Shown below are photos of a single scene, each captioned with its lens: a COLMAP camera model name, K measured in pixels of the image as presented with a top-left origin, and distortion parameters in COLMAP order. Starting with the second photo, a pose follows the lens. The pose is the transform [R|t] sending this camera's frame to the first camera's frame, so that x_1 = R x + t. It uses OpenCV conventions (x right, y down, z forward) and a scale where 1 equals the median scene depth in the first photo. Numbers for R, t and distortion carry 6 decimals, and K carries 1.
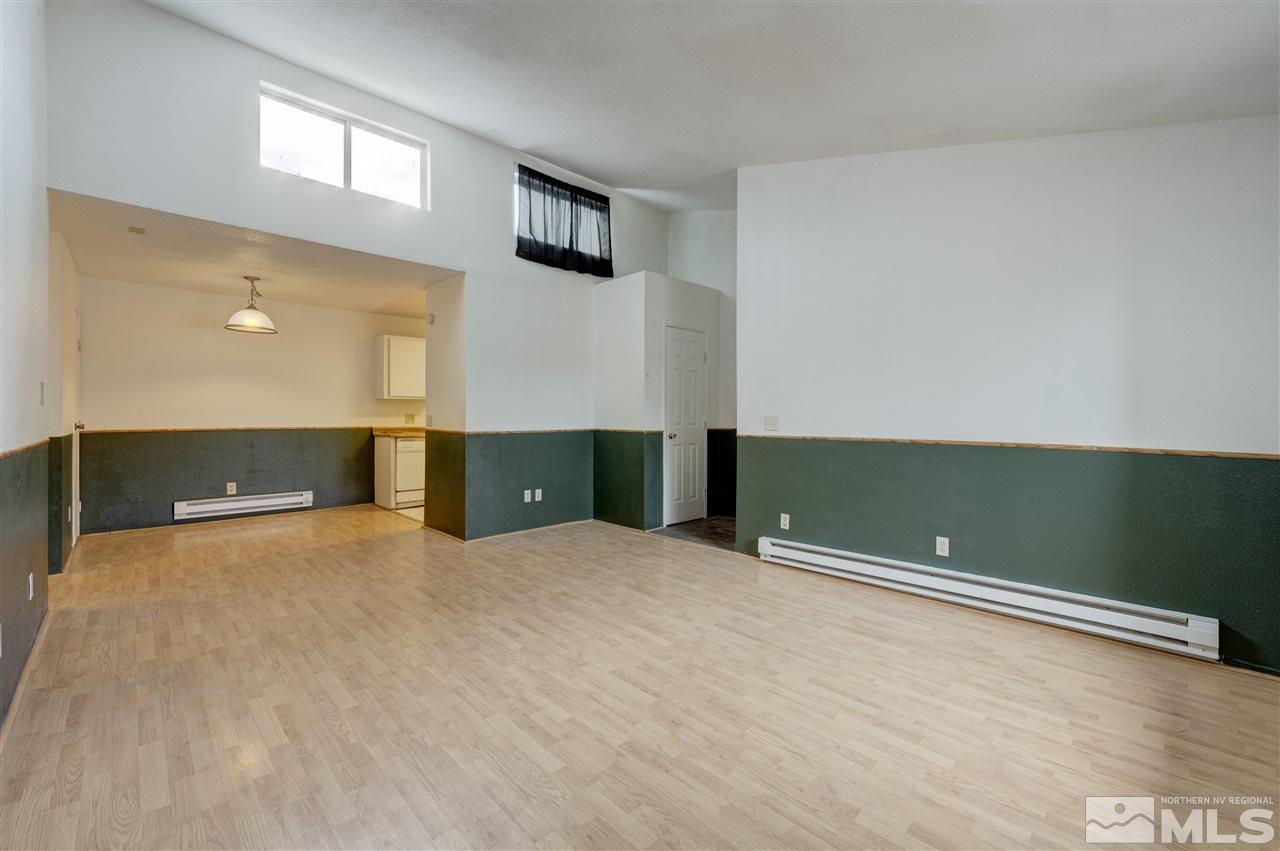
lens RADIAL K [[533.6, 0, 631.6], [0, 533.6, 415.3], [0, 0, 1]] dist [-0.003010, -0.000380]
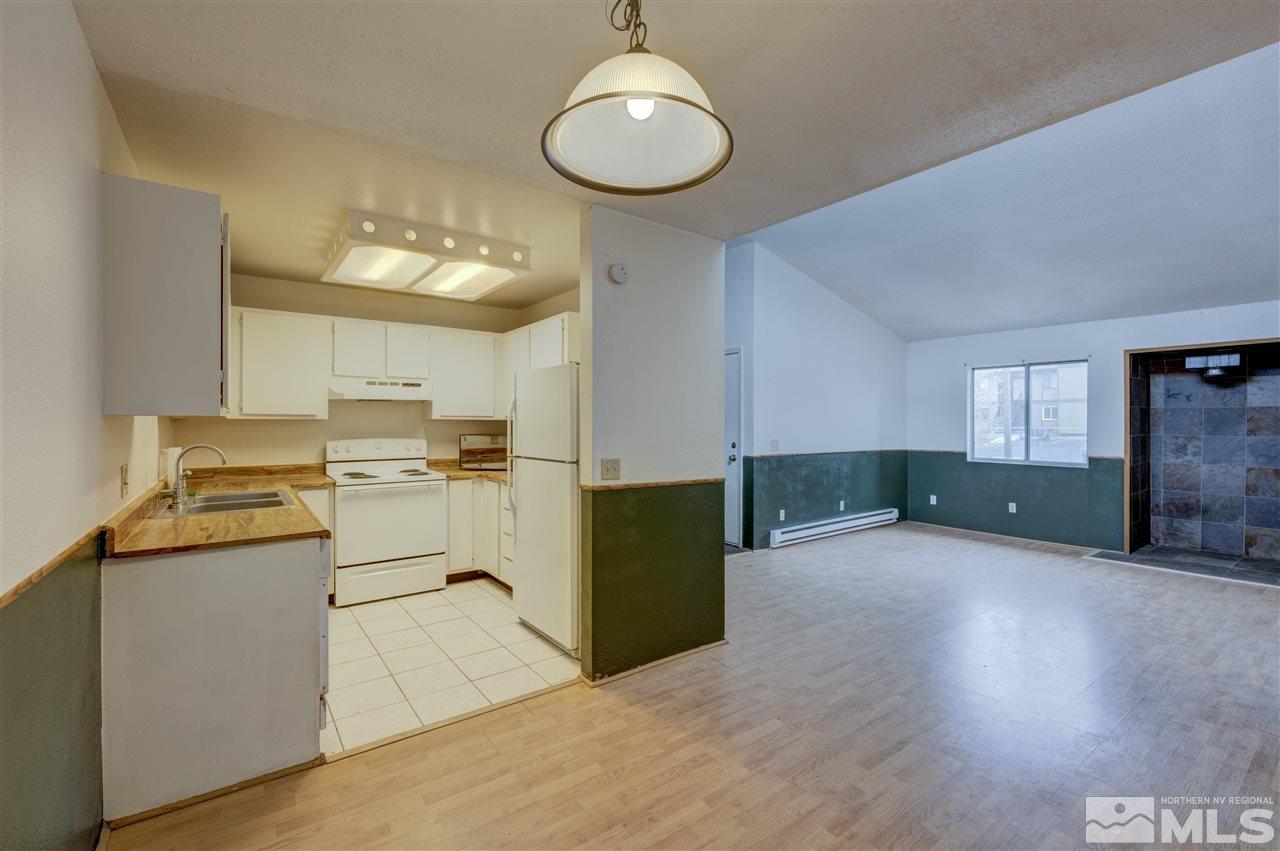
lens RADIAL K [[544.0, 0, 636.0], [0, 544.0, 425.6], [0, 0, 1]] dist [-0.002632, 0.000139]
pose [[0.128852, -0.009033, 0.991623, -1.249761], [-0.005992, 0.999933, 0.009888, -0.050581], [-0.991646, -0.007216, 0.128789, 1.272160]]
